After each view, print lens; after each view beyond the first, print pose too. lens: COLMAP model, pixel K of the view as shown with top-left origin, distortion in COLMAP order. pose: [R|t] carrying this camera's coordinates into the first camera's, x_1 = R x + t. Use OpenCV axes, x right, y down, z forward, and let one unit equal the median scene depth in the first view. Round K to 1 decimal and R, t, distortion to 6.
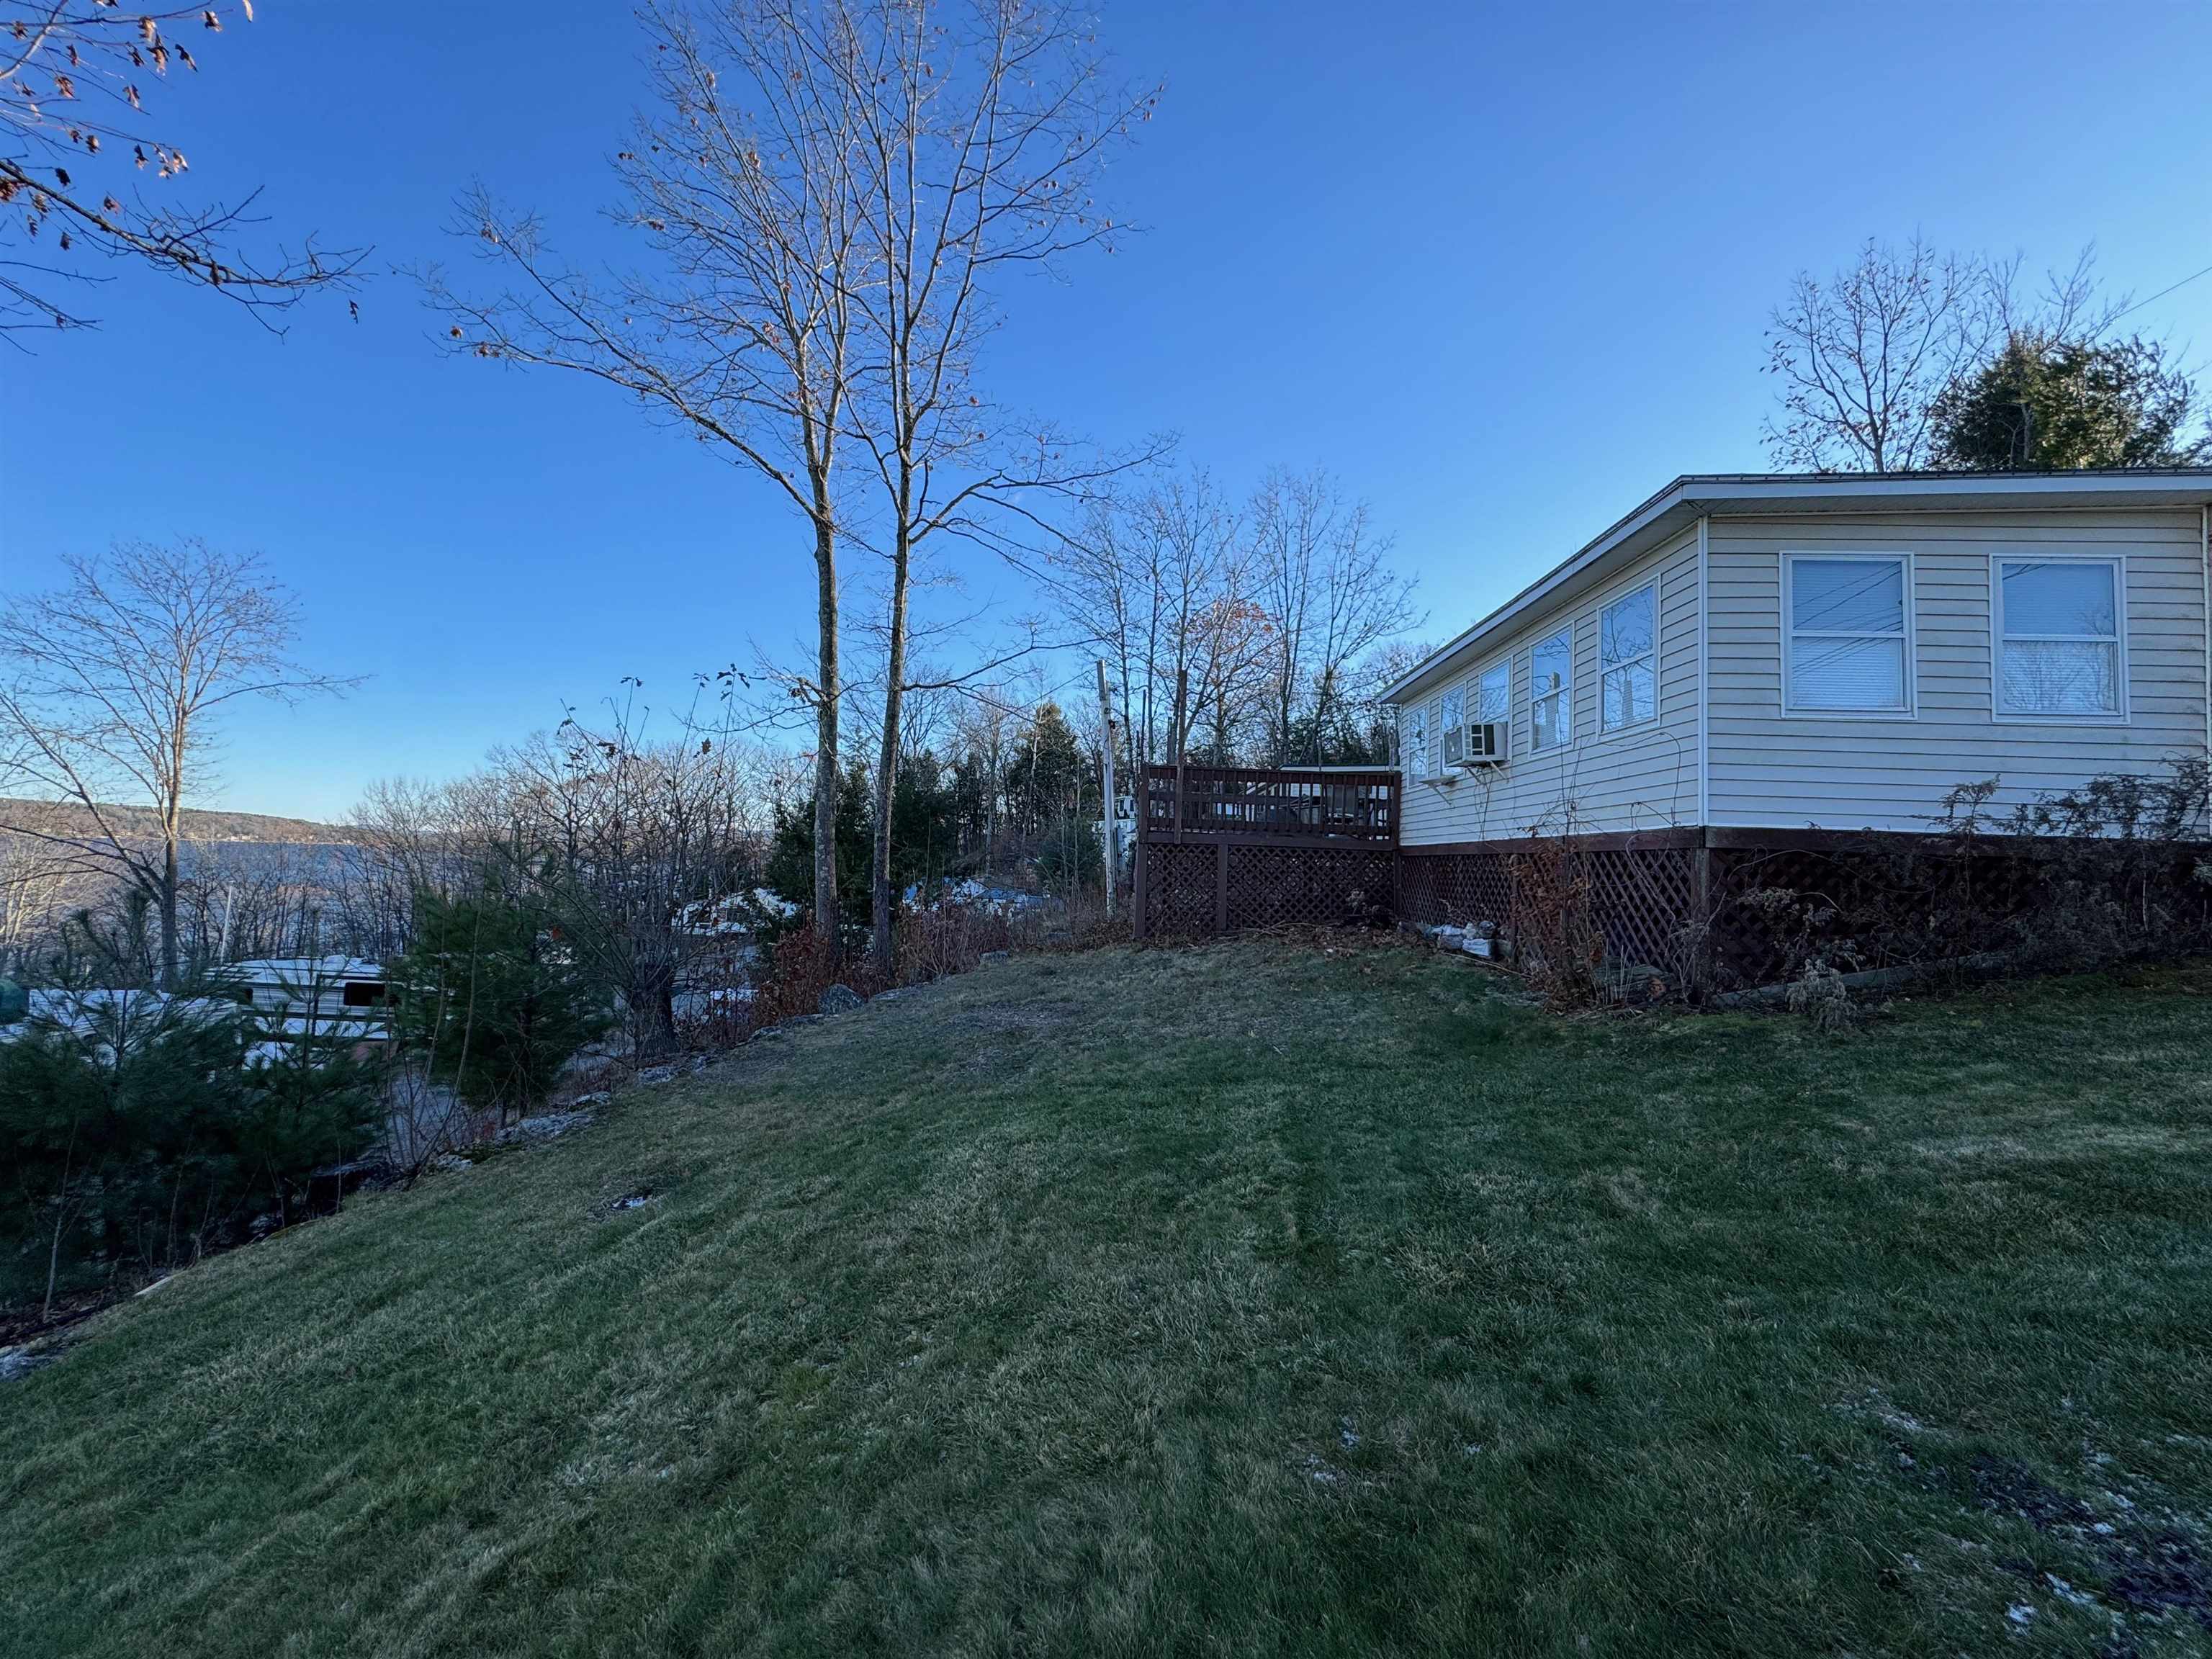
lens RADIAL K [[880.2, 0, 1107.9], [0, 880.2, 827.3], [0, 0, 1]] dist [-0.002619, 0.000304]
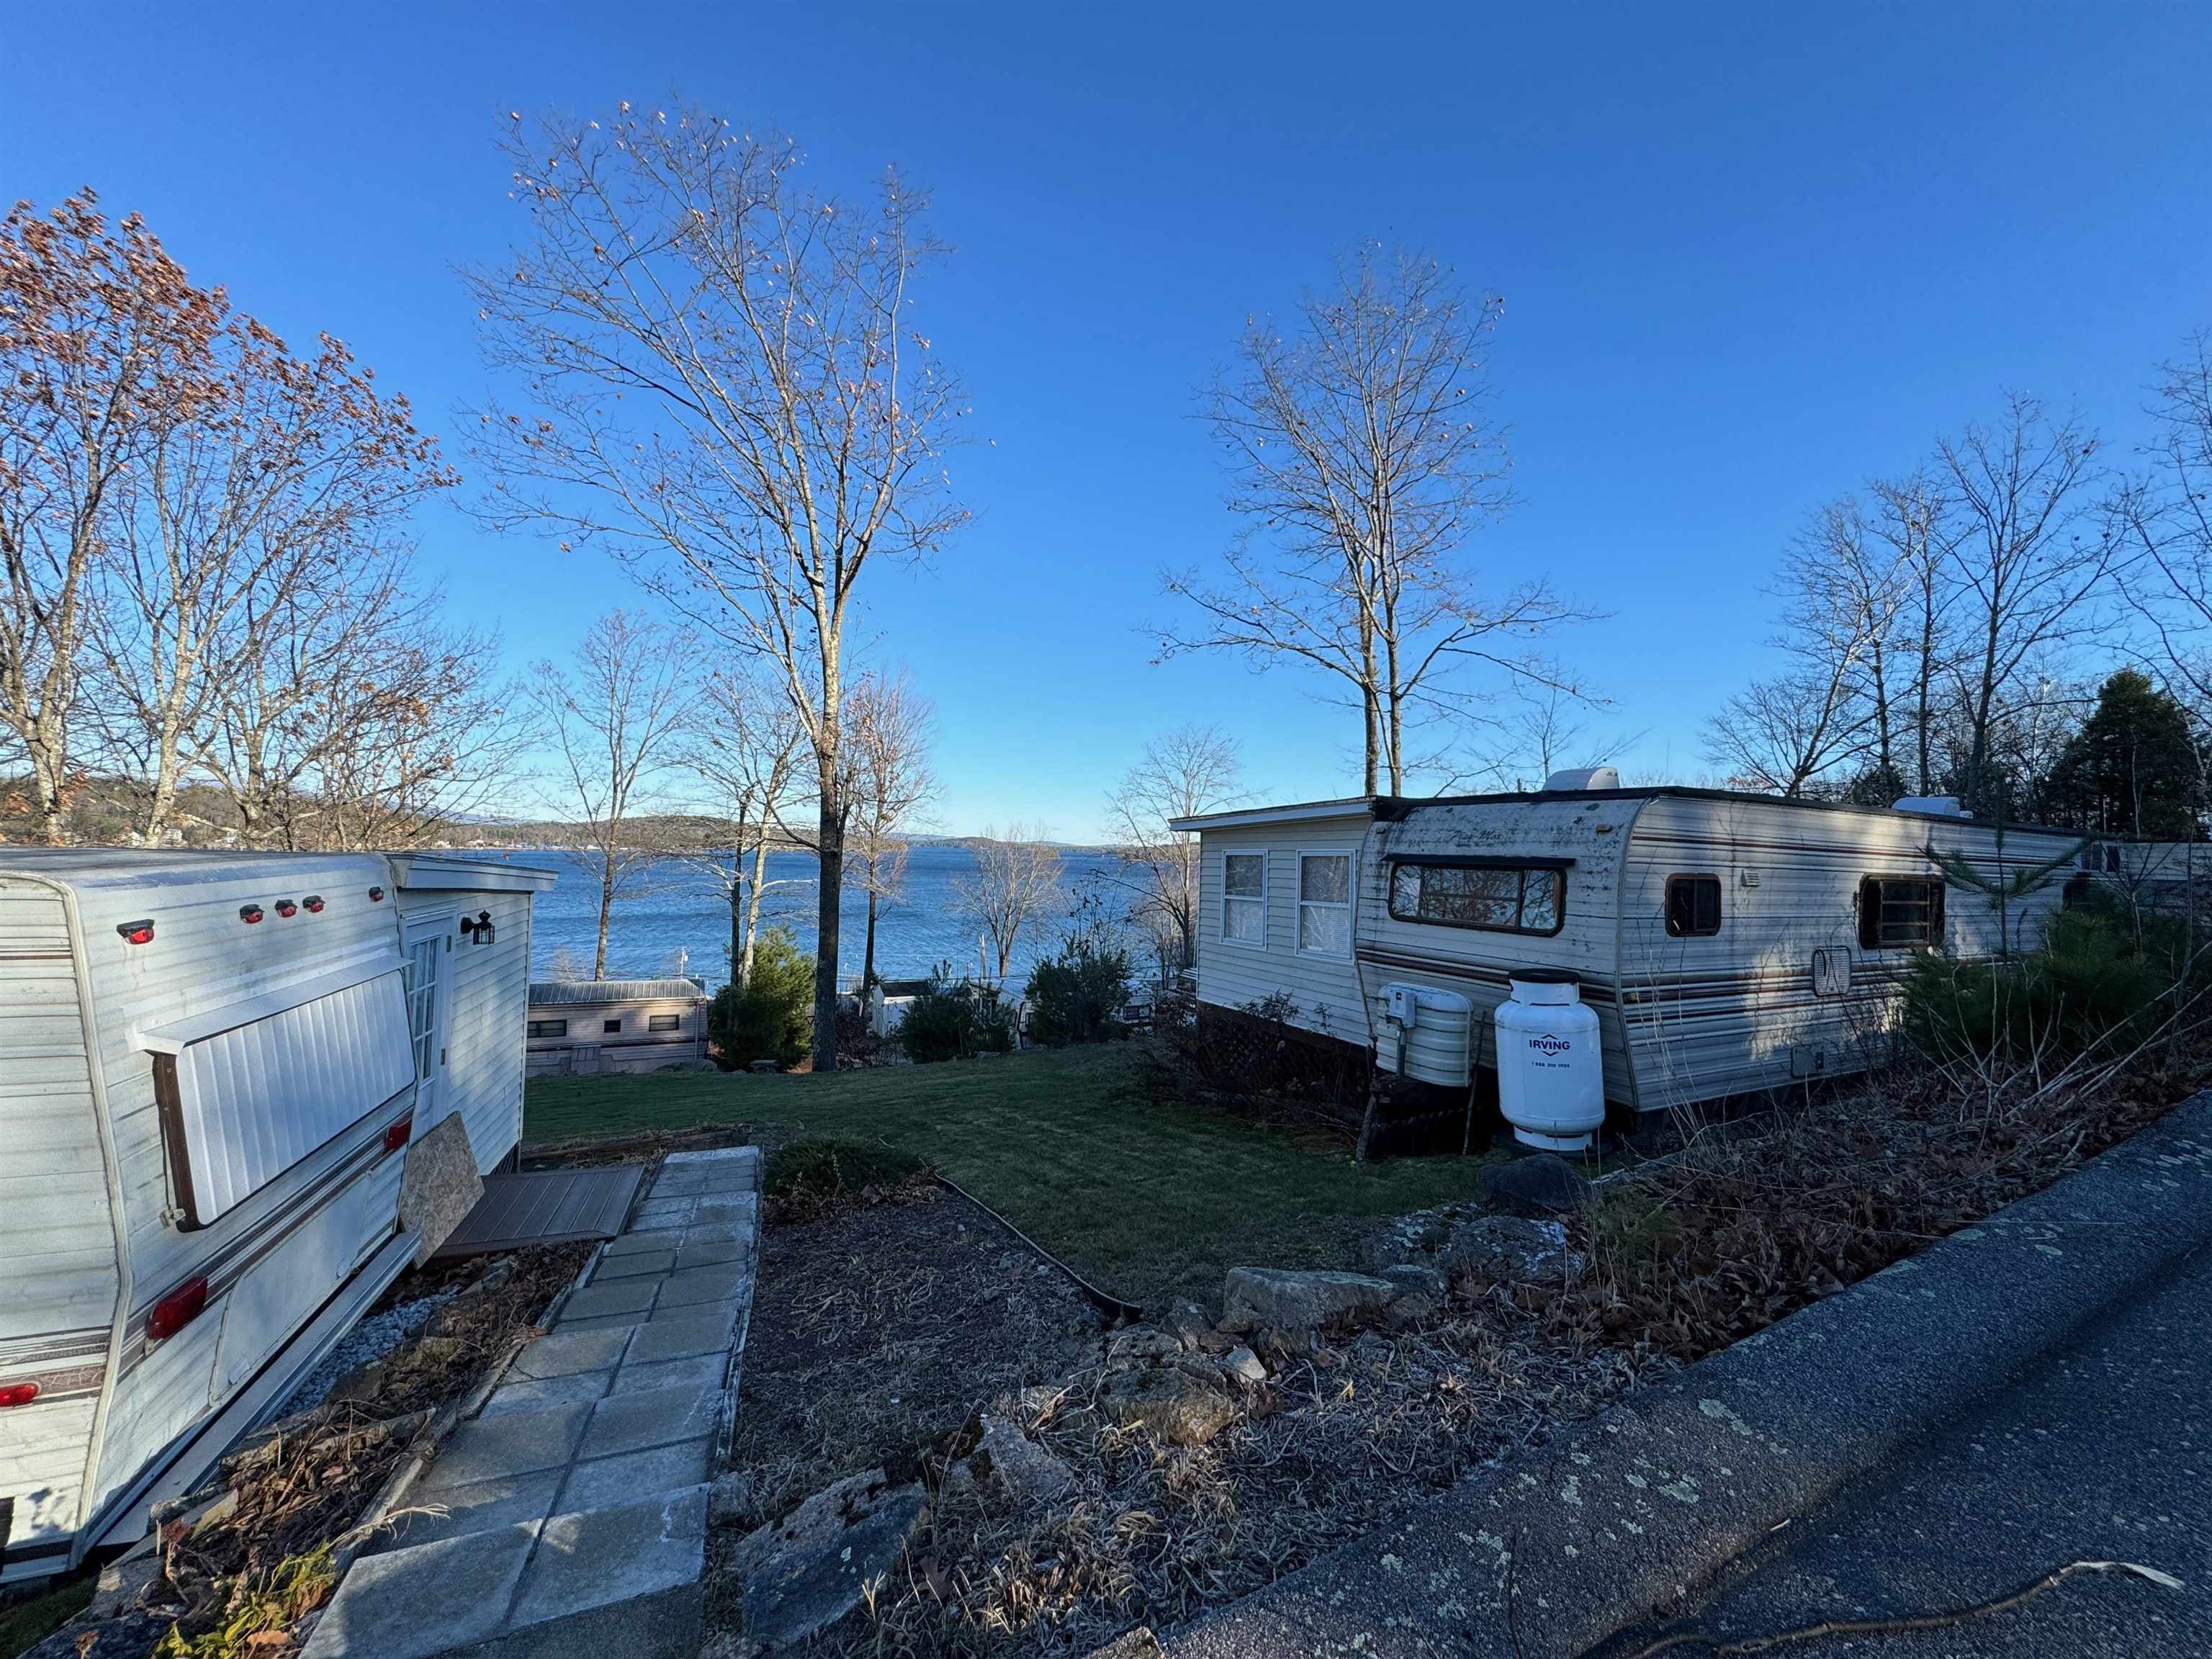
lens RADIAL K [[889.3, 0, 1103.3], [0, 889.3, 819.4], [0, 0, 1]] dist [-0.001713, 0.000041]
pose [[0.493832, -0.053935, -0.867883, 1.425165], [0.025835, 0.998544, -0.047354, -0.190165], [0.869174, 0.000963, 0.494506, -0.074676]]
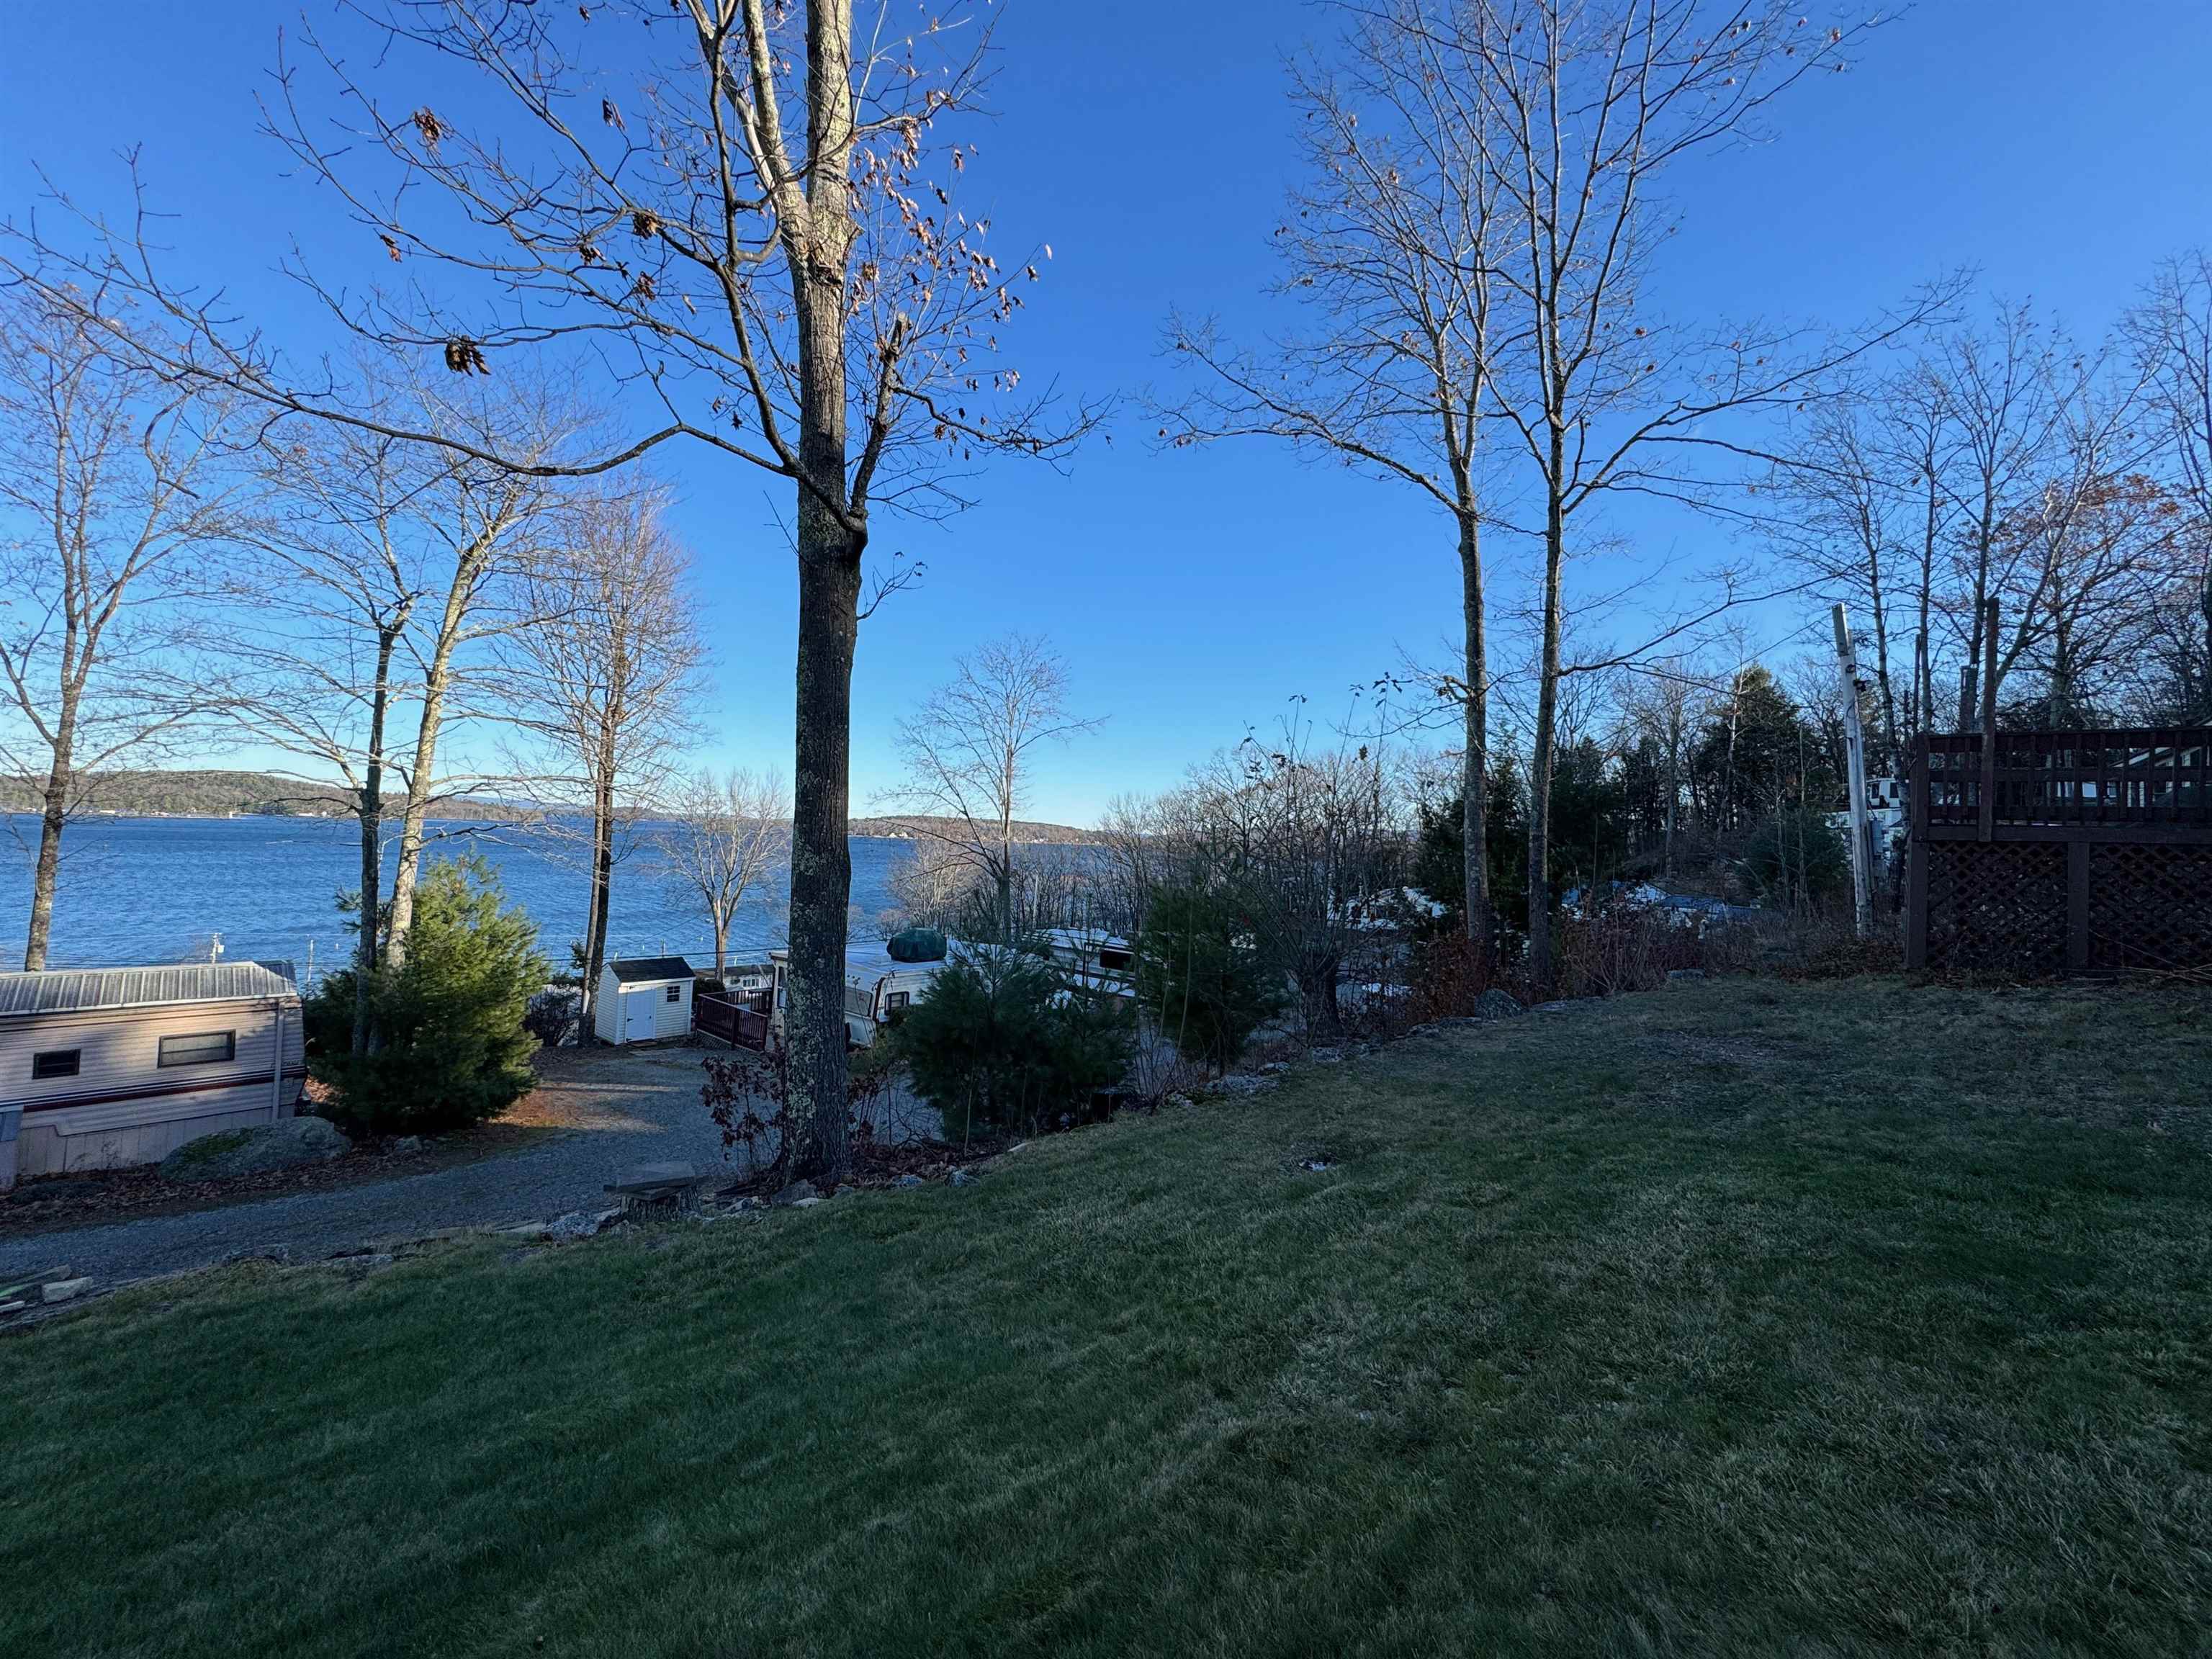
lens RADIAL K [[881.8, 0, 1108.2], [0, 881.8, 824.9], [0, 0, 1]] dist [-0.001215, 0.000161]
pose [[0.764327, -0.017287, -0.644597, -0.005711], [0.016011, 0.999841, -0.007828, -0.000689], [0.644629, -0.004338, 0.764483, -0.011736]]
